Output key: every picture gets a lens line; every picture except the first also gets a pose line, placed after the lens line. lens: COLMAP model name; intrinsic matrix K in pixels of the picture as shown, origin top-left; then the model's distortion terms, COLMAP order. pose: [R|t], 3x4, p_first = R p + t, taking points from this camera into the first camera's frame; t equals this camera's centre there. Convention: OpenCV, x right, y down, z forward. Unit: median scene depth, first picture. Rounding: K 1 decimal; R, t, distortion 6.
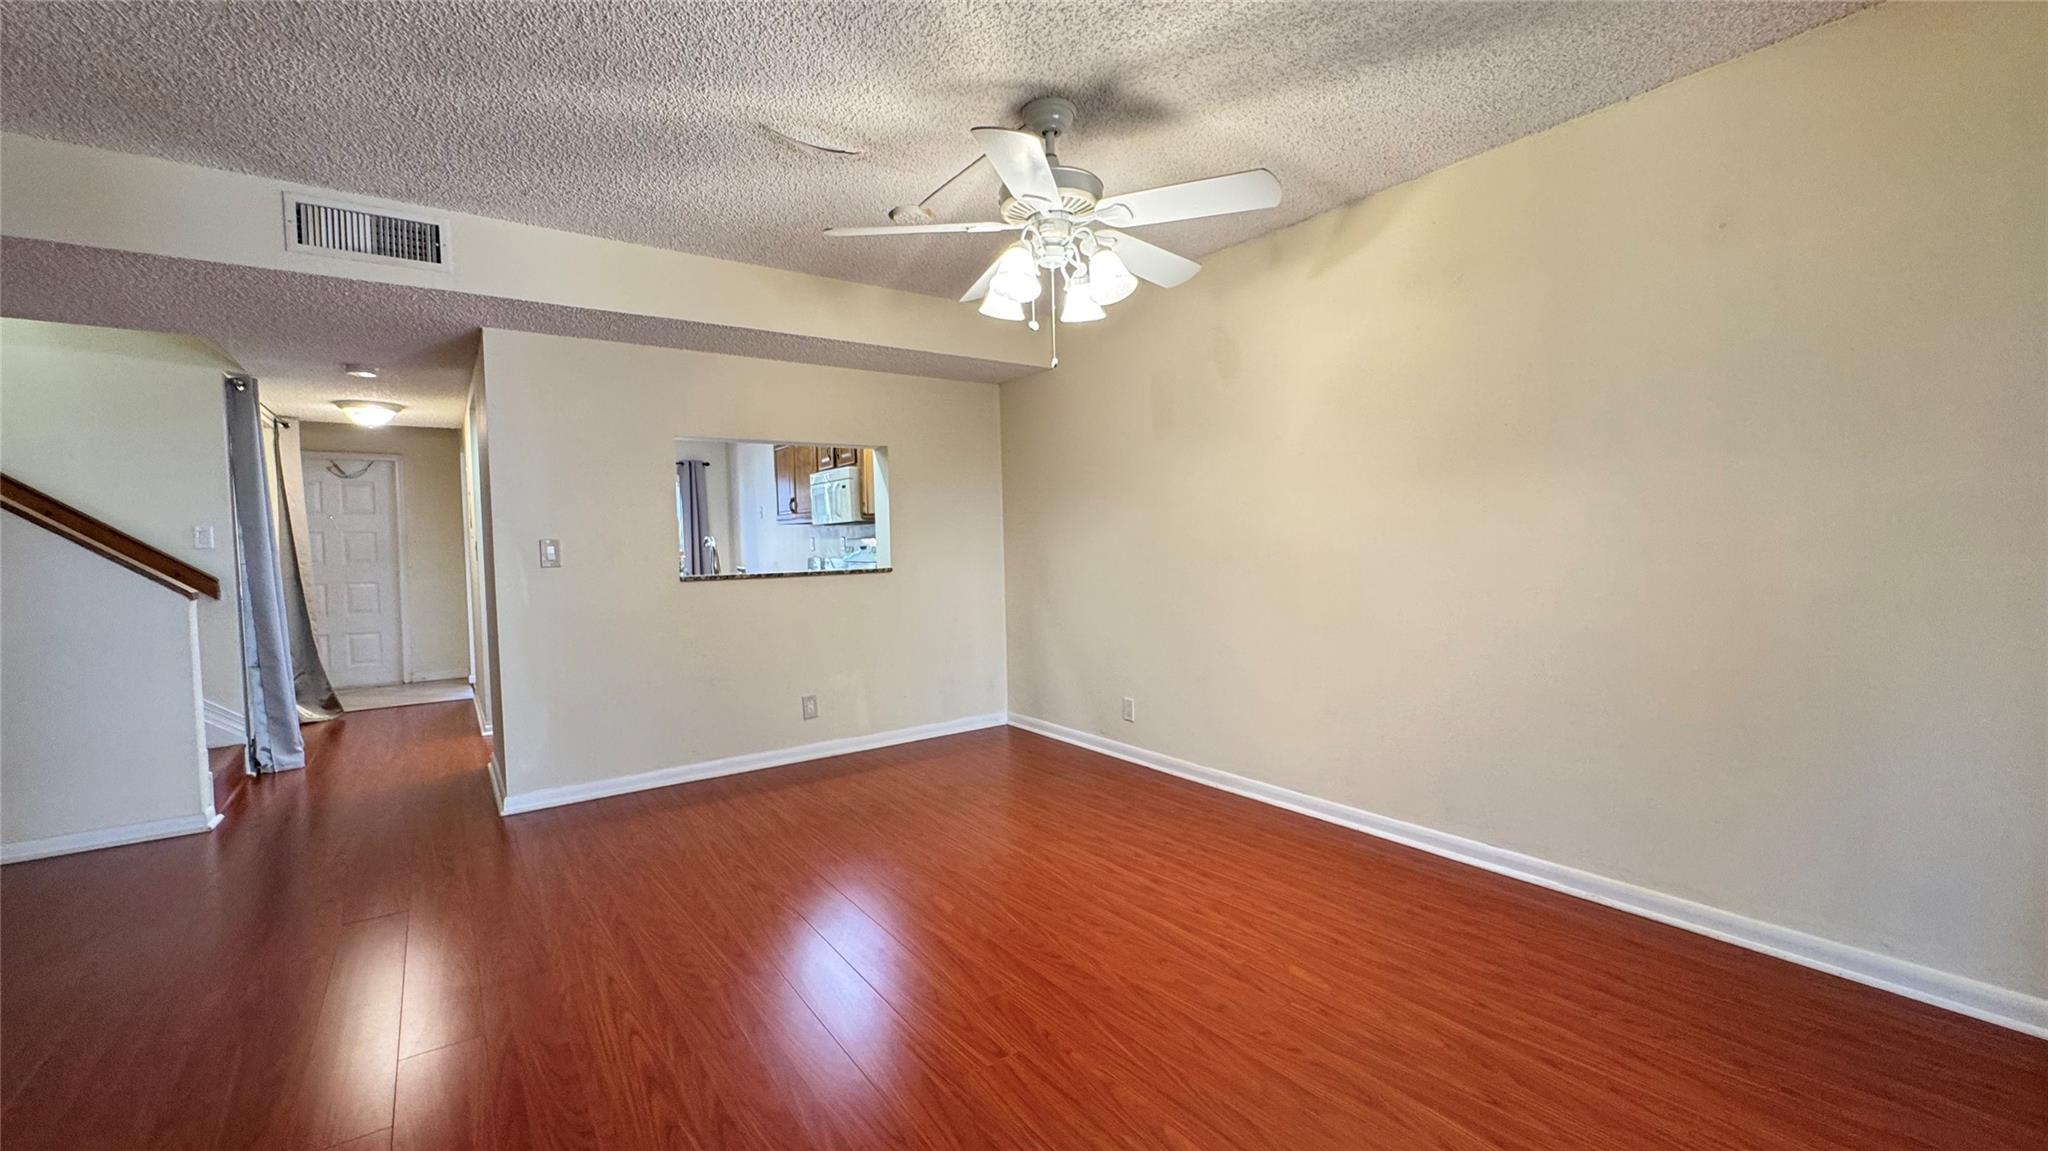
lens RADIAL K [[813.4, 0, 1024.0], [0, 813.4, 575.5], [0, 0, 1]] dist [-0.004611, 0.000260]
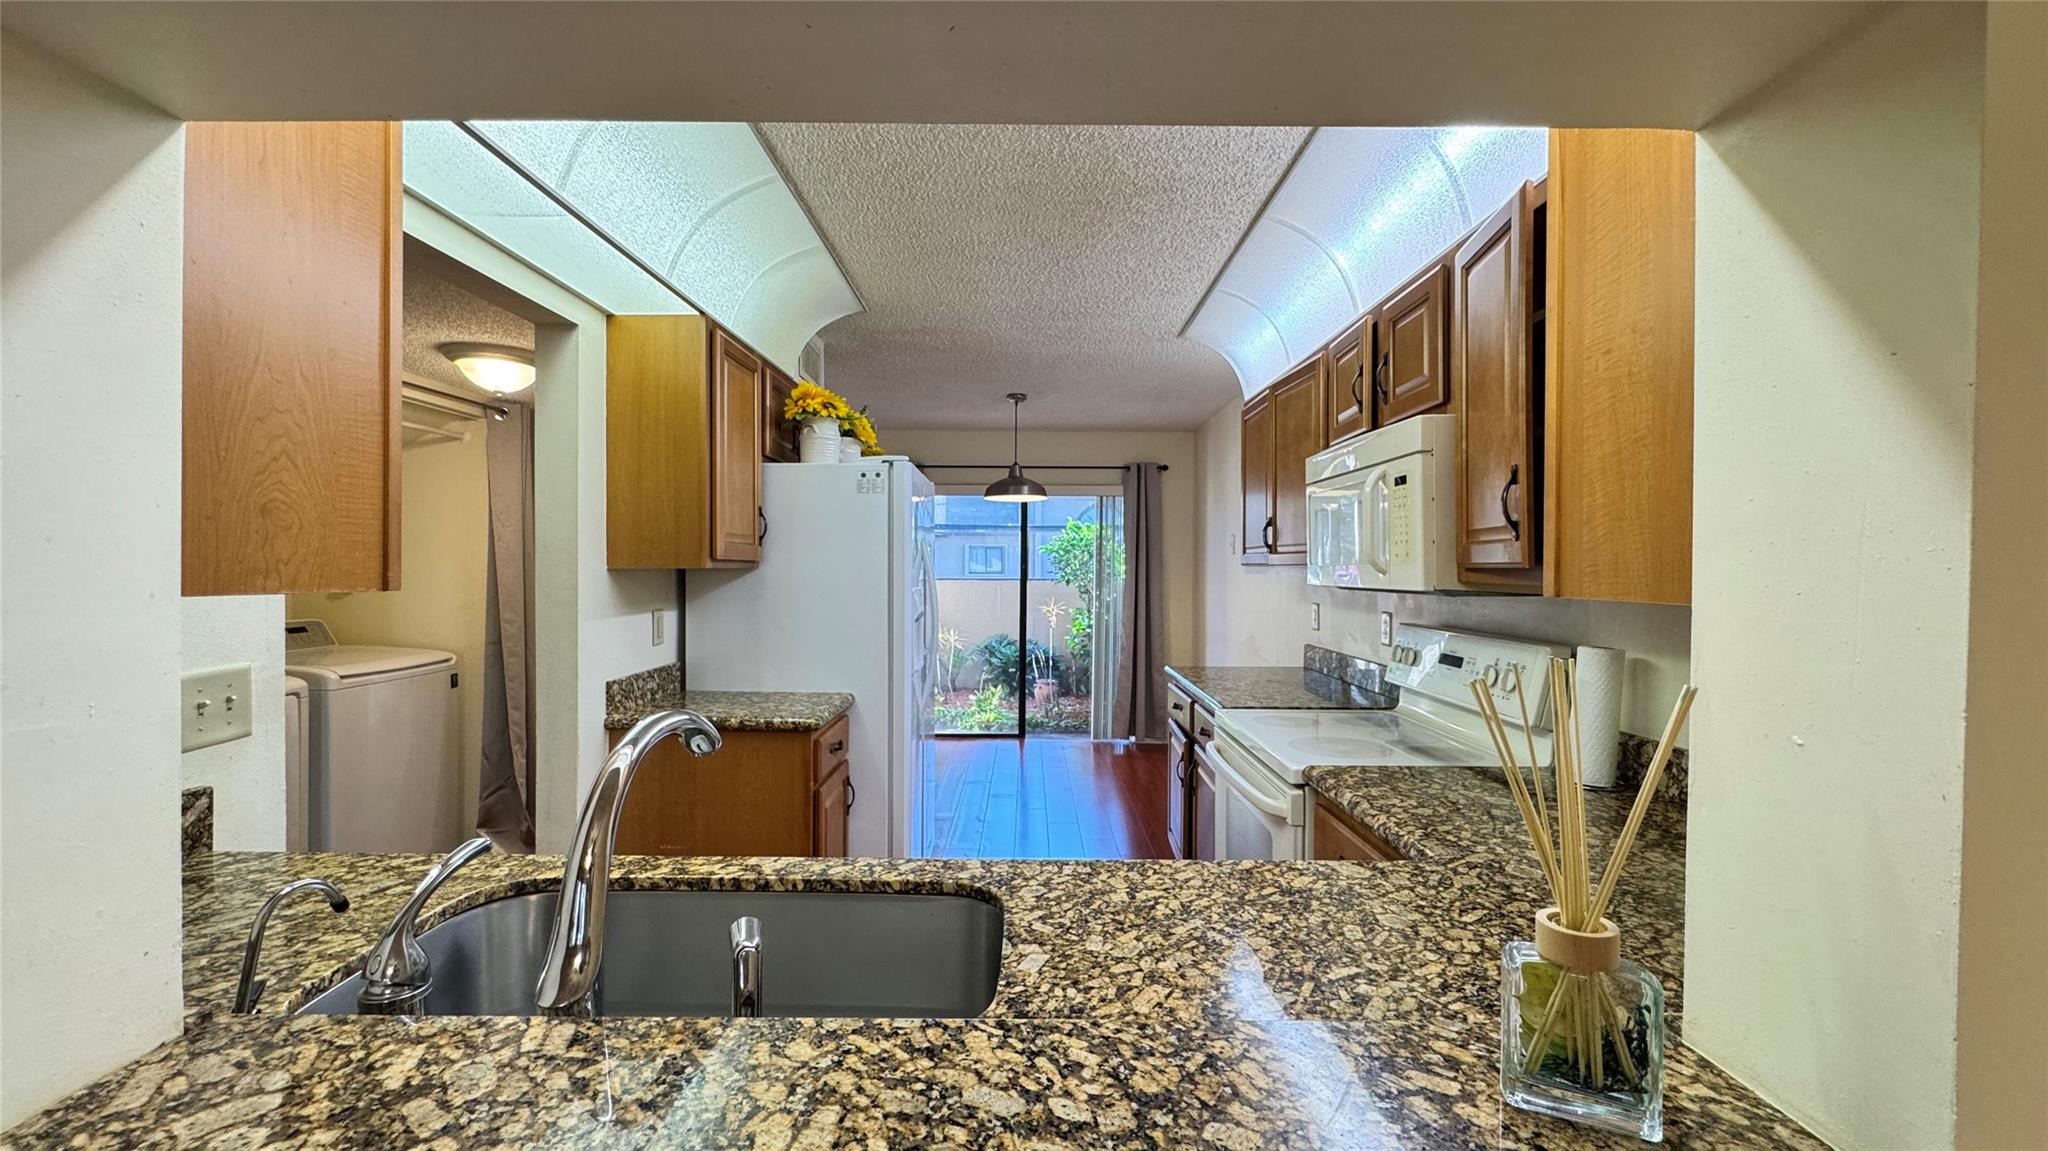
lens RADIAL K [[813.4, 0, 1024.0], [0, 813.4, 575.5], [0, 0, 1]] dist [-0.004611, 0.000260]
pose [[0.806190, 0.034920, -0.590625, -0.289773], [-0.051530, 0.998608, -0.011296, -0.116106], [0.589409, 0.039541, 0.806867, 1.257693]]
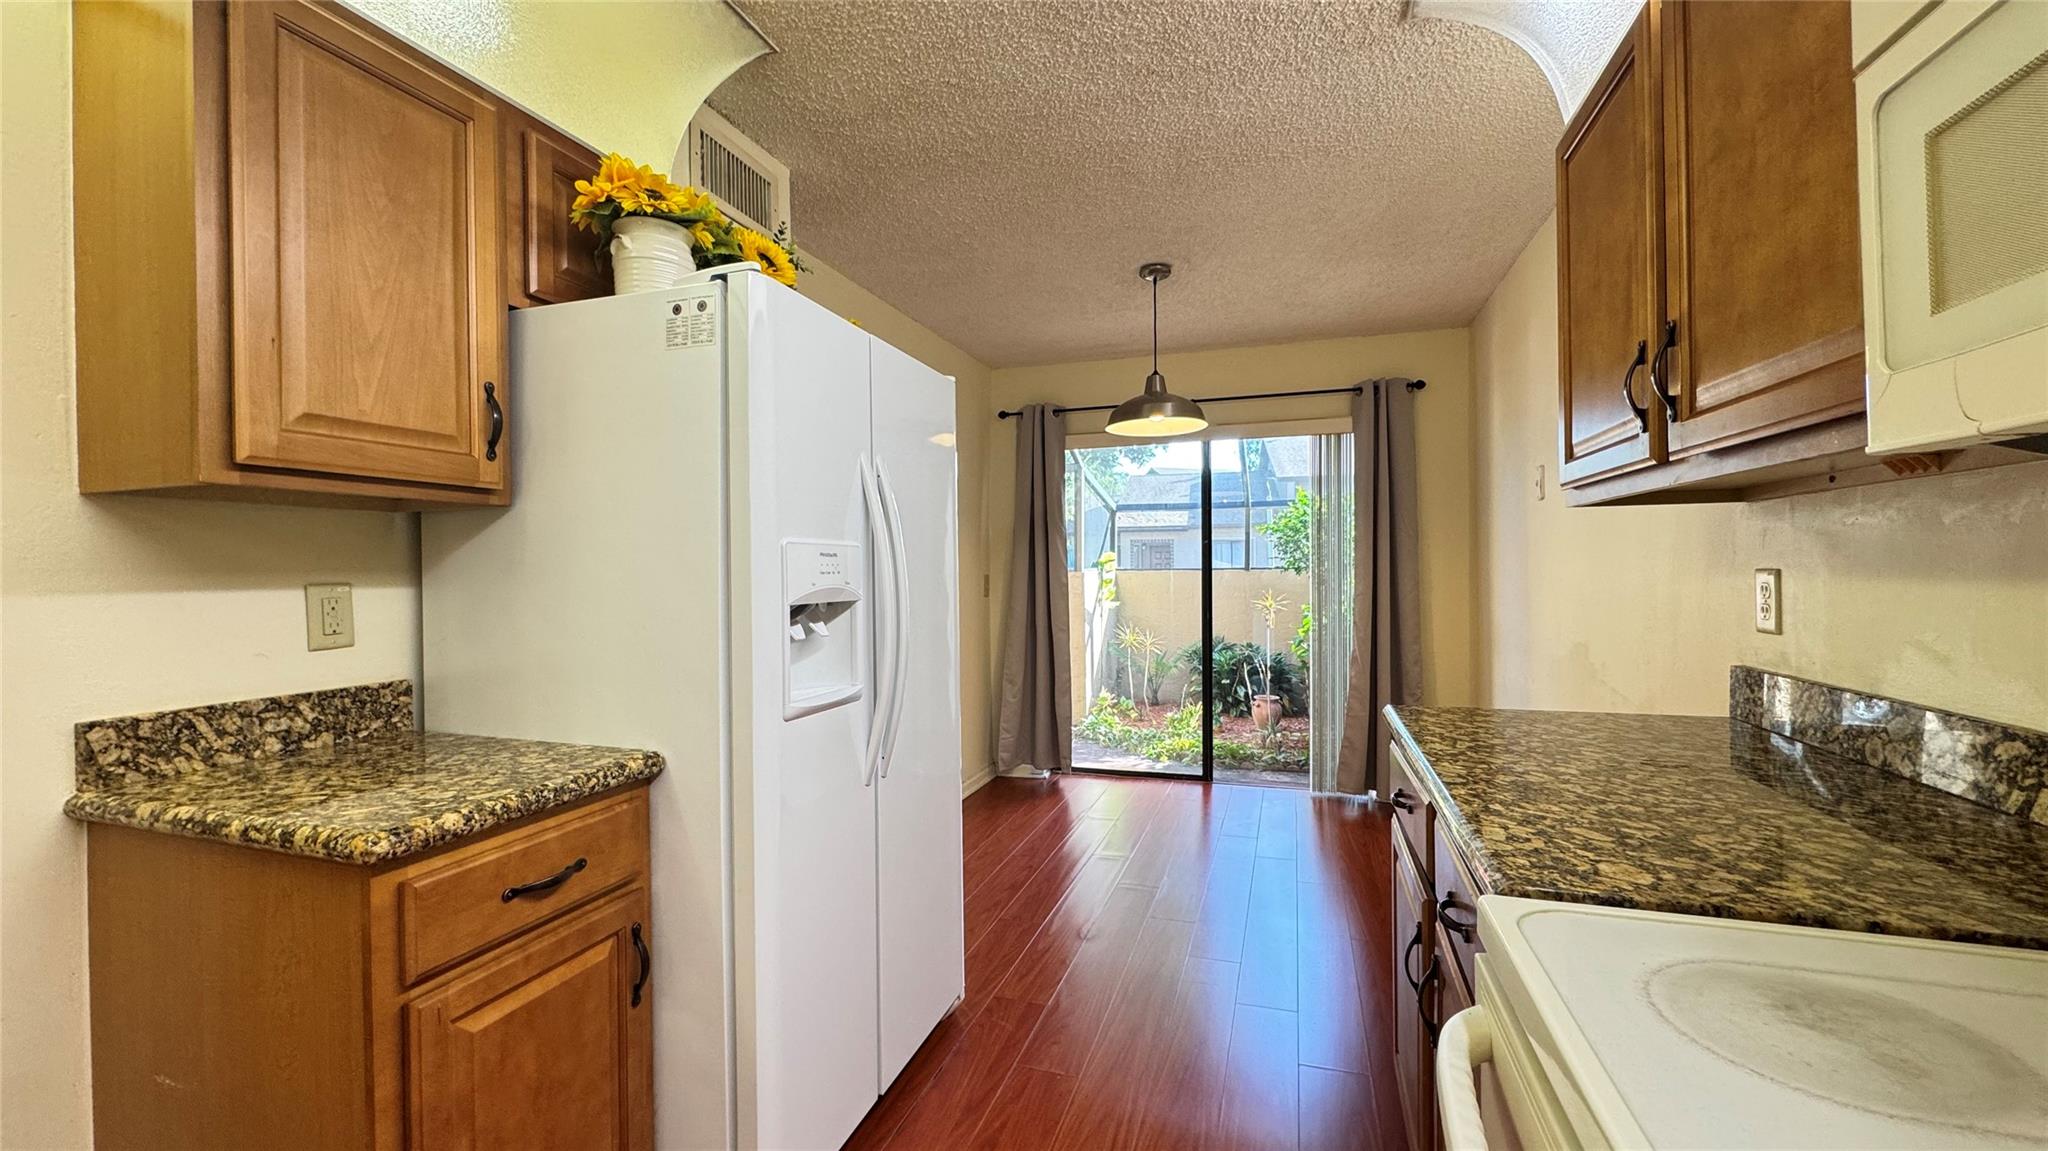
lens RADIAL K [[813.4, 0, 1024.0], [0, 813.4, 575.5], [0, 0, 1]] dist [-0.004611, 0.000260]
pose [[0.583602, 0.025409, -0.811642, -0.496861], [-0.040761, 0.999167, 0.001970, -0.091630], [0.811016, 0.031933, 0.584152, 1.777617]]
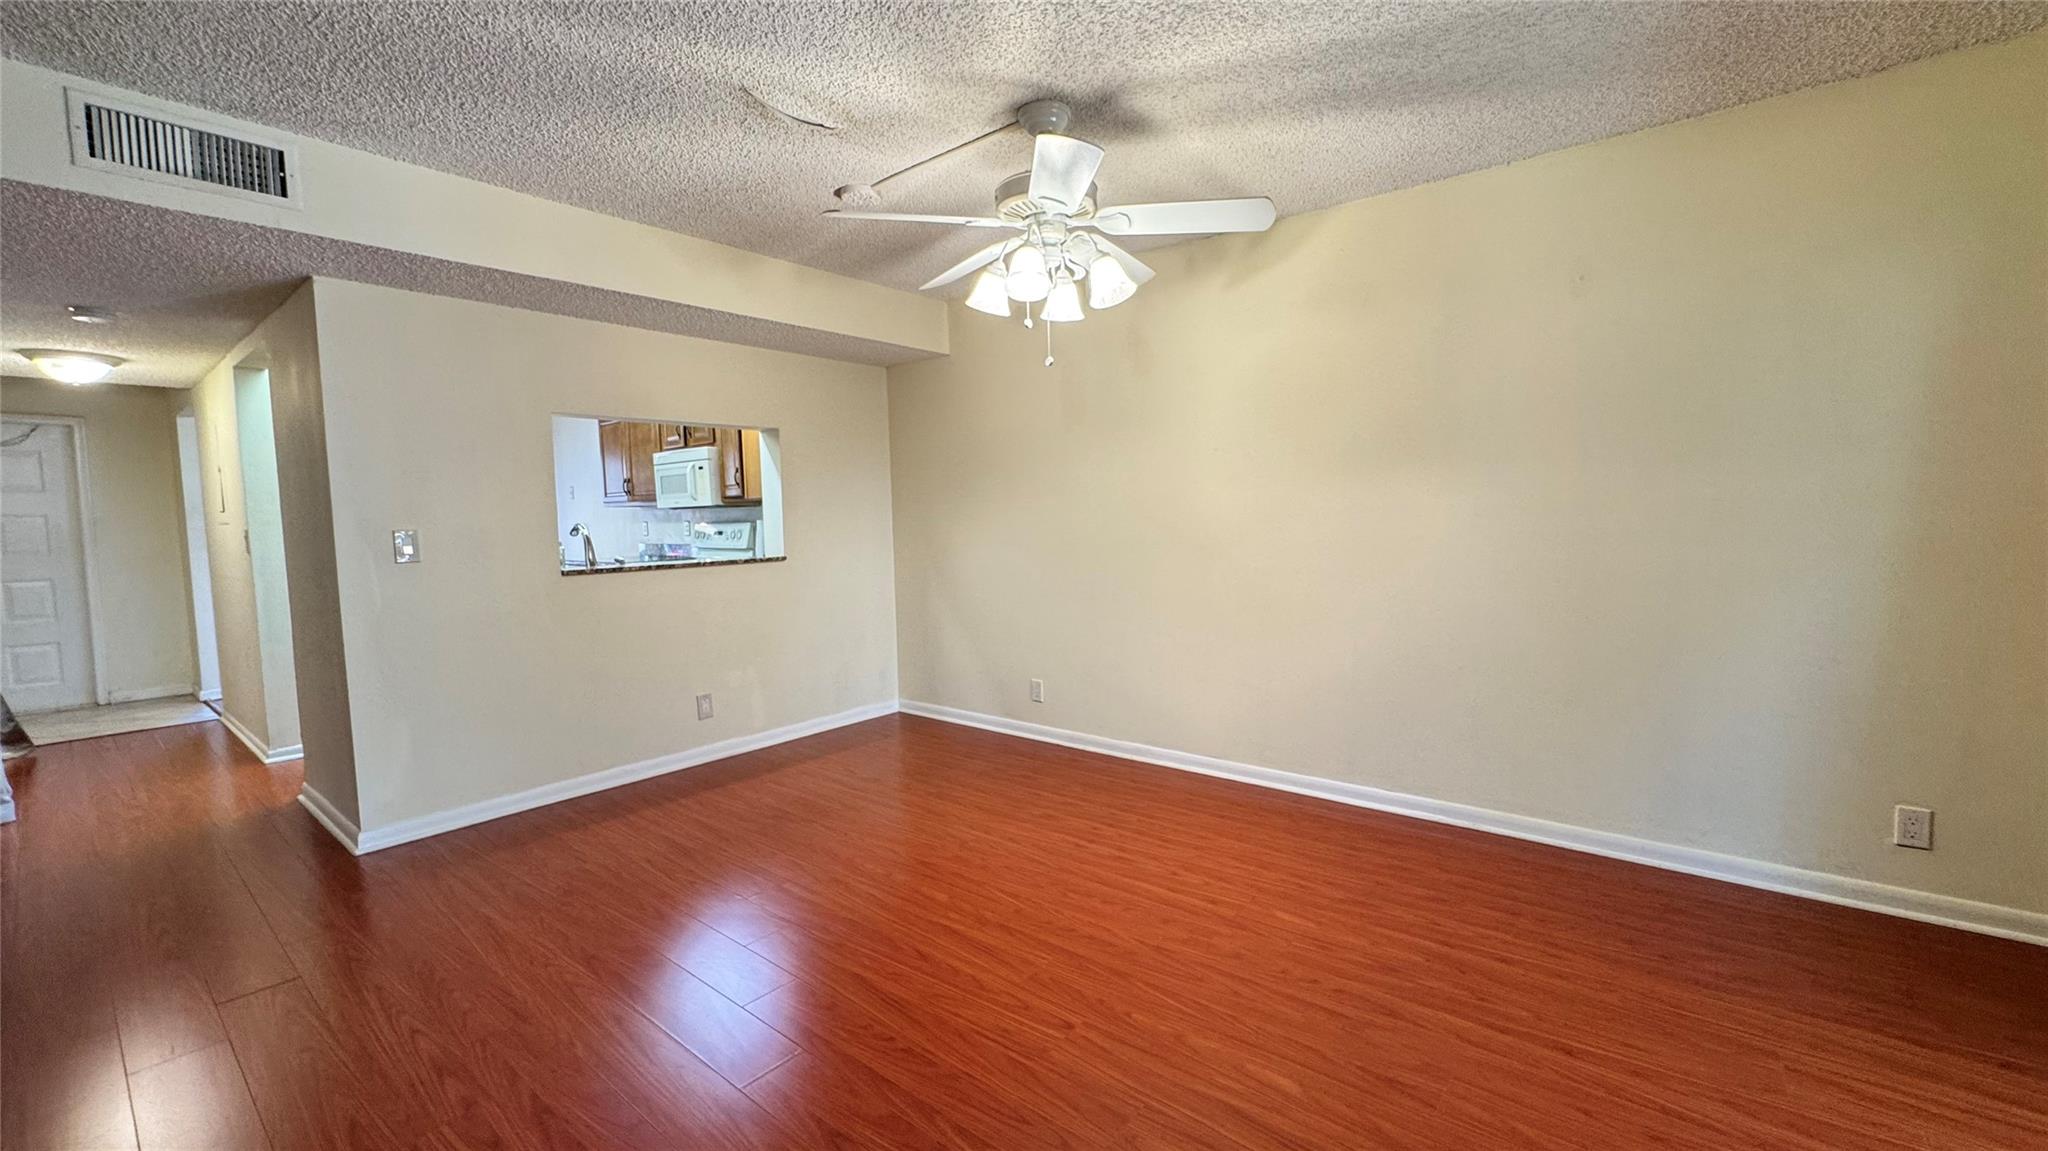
lens RADIAL K [[813.4, 0, 1024.0], [0, 813.4, 575.5], [0, 0, 1]] dist [-0.004611, 0.000260]
pose [[0.967027, -0.018158, 0.254024, -0.195880], [0.011529, 0.999554, 0.027561, -0.014397], [-0.254411, -0.023723, 0.966805, 0.005186]]
